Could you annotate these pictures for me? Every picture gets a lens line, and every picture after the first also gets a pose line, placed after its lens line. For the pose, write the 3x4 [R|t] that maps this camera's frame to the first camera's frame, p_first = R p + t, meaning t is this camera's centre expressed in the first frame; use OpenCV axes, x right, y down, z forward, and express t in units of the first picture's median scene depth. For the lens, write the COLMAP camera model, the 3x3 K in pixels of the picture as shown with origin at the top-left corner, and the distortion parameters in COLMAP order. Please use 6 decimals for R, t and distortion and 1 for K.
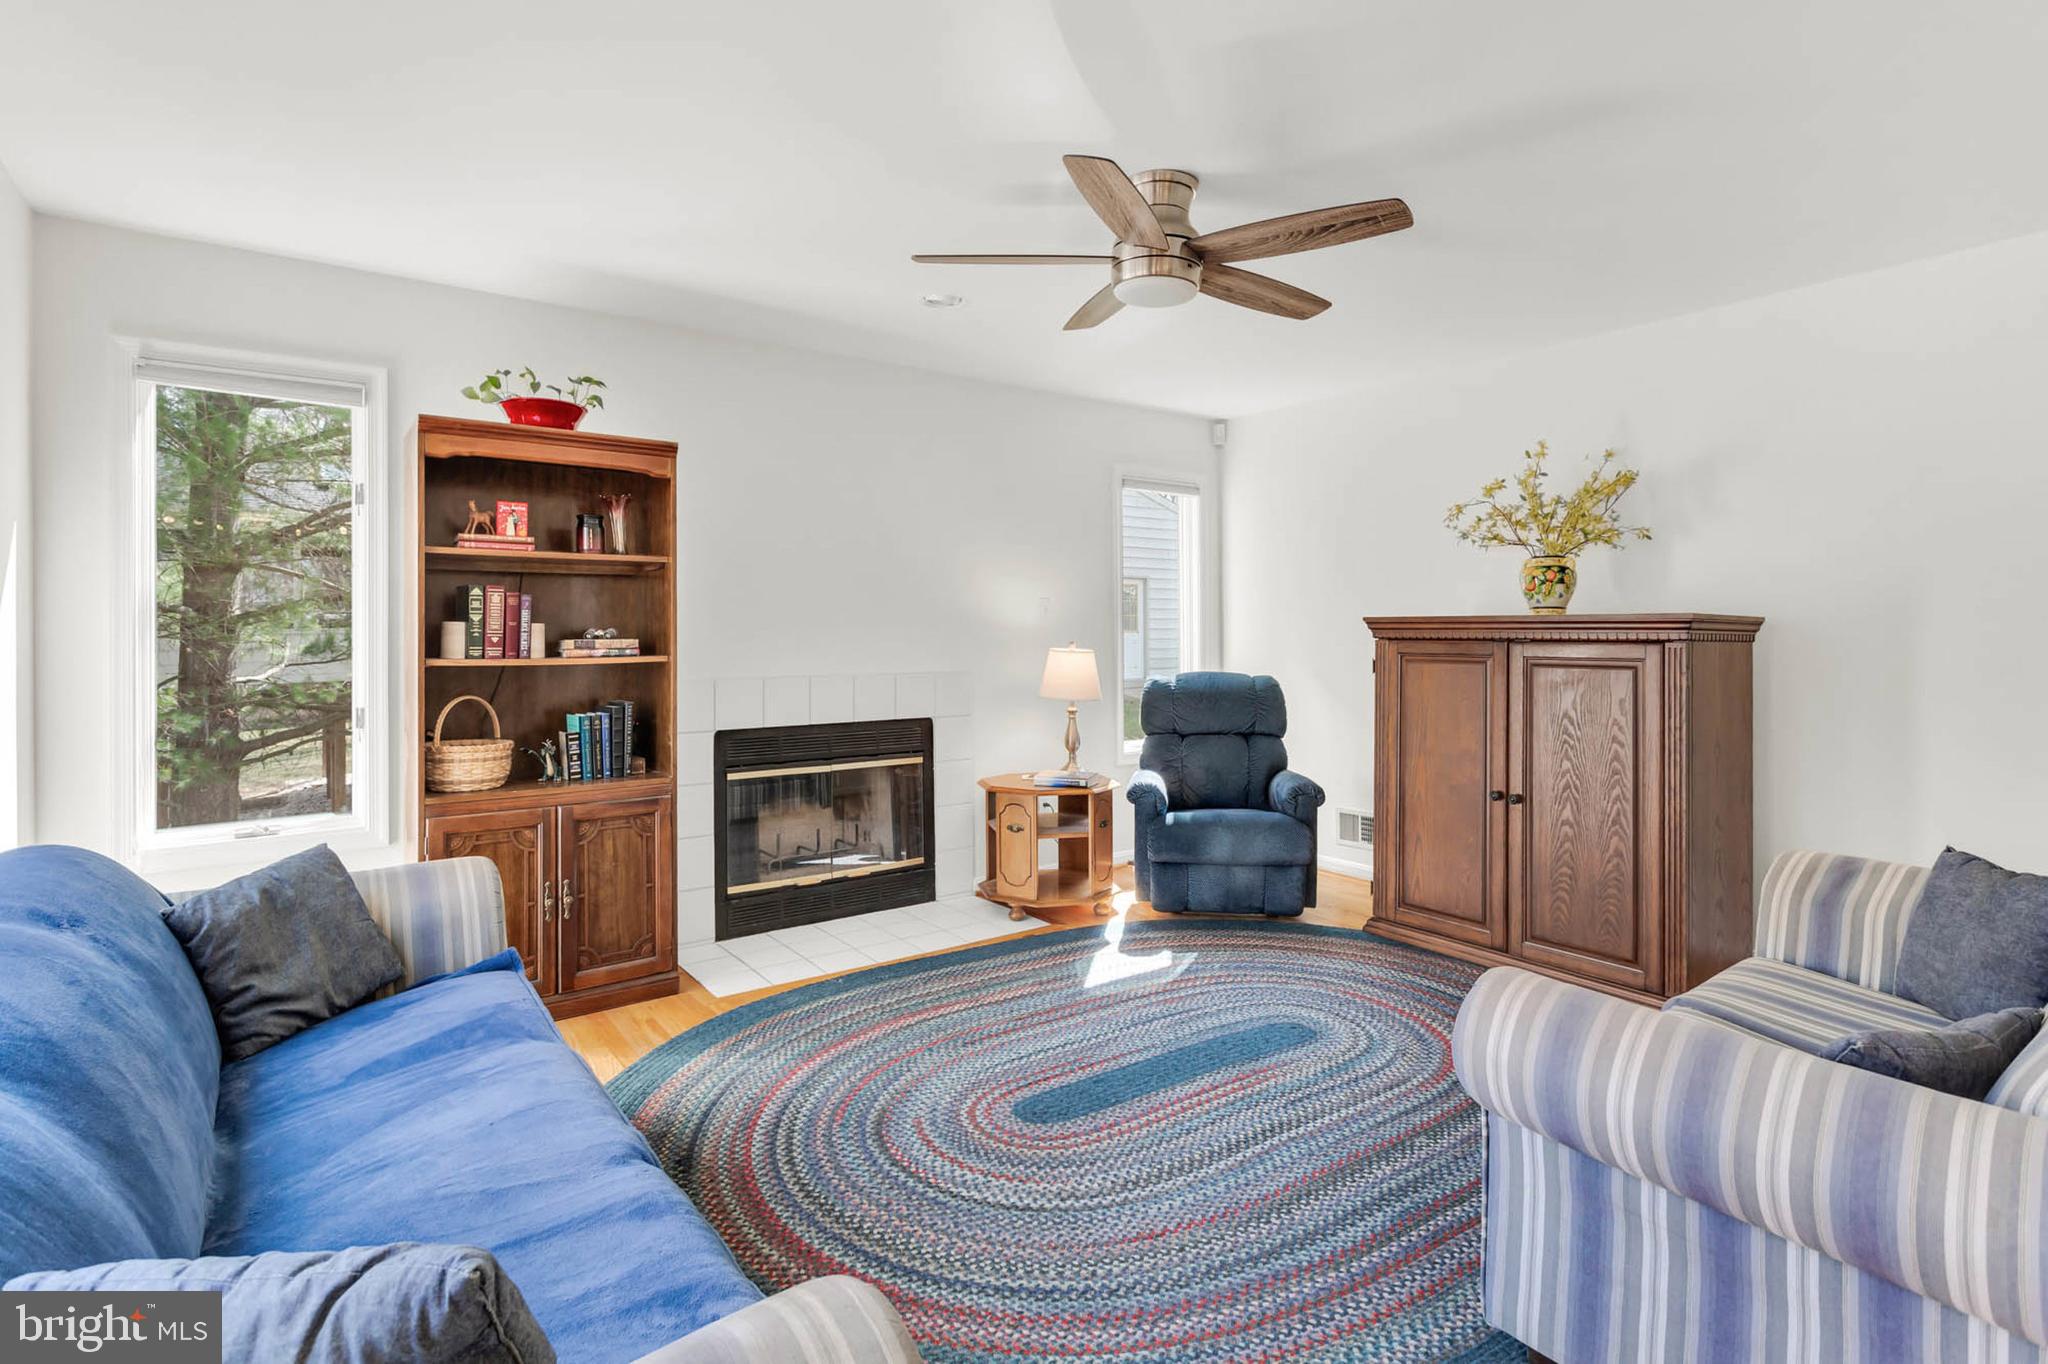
lens RADIAL K [[974.7, 0, 1027.6], [0, 974.7, 655.2], [0, 0, 1]] dist [0.002076, 0.000182]
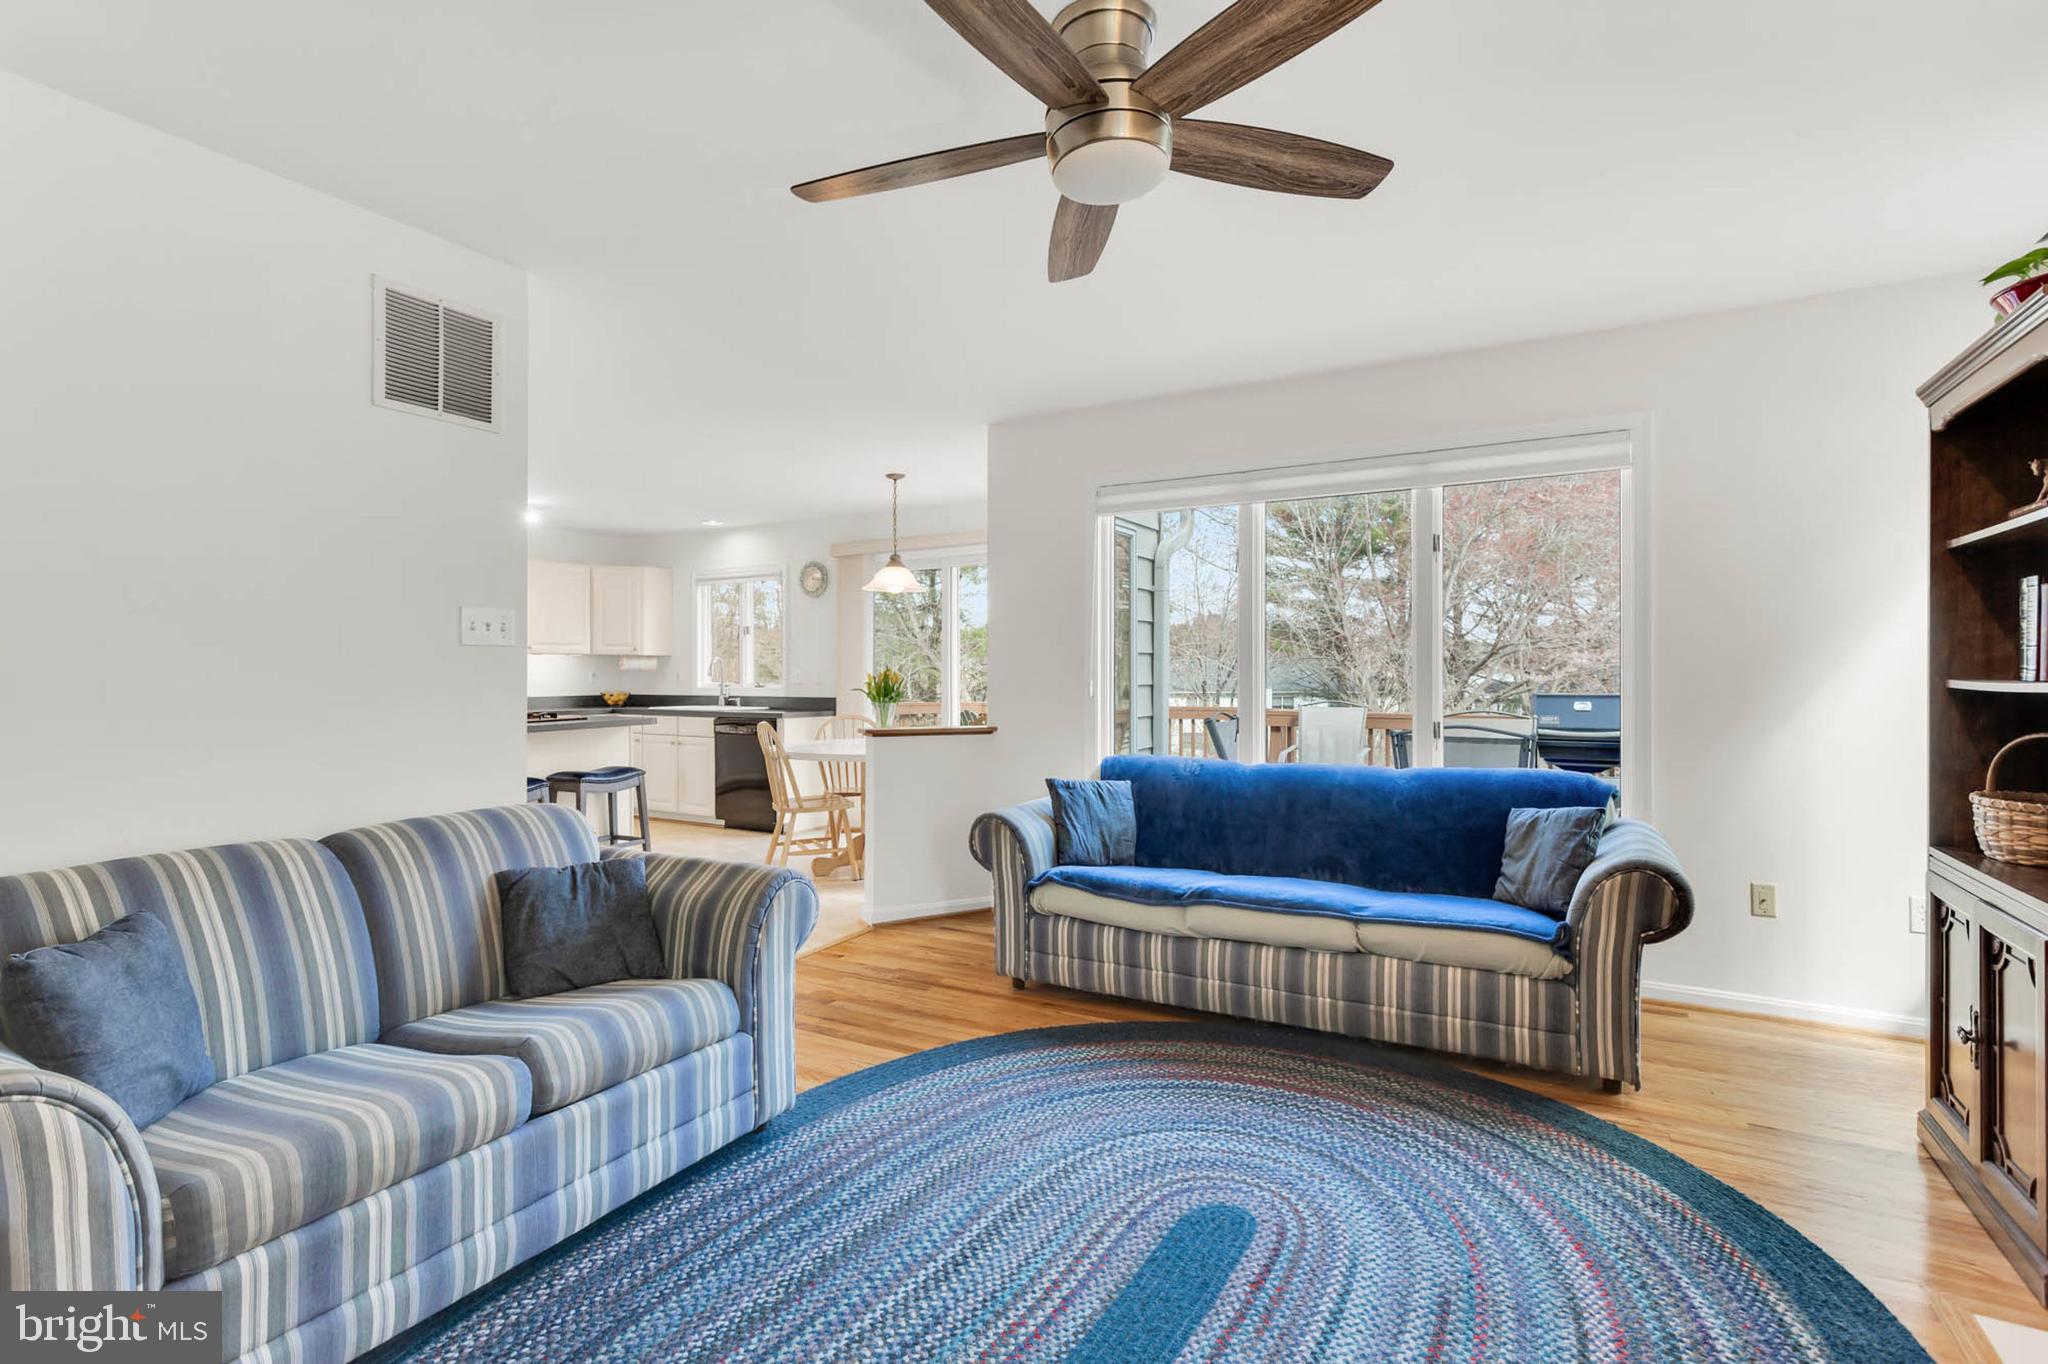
lens RADIAL K [[974.7, 0, 1027.6], [0, 974.7, 655.2], [0, 0, 1]] dist [0.002076, 0.000182]
pose [[-0.910594, -0.002136, -0.413297, 0.524865], [-0.002625, 0.999996, 0.000614, -0.018927], [0.413294, 0.001644, -0.910596, 1.735774]]
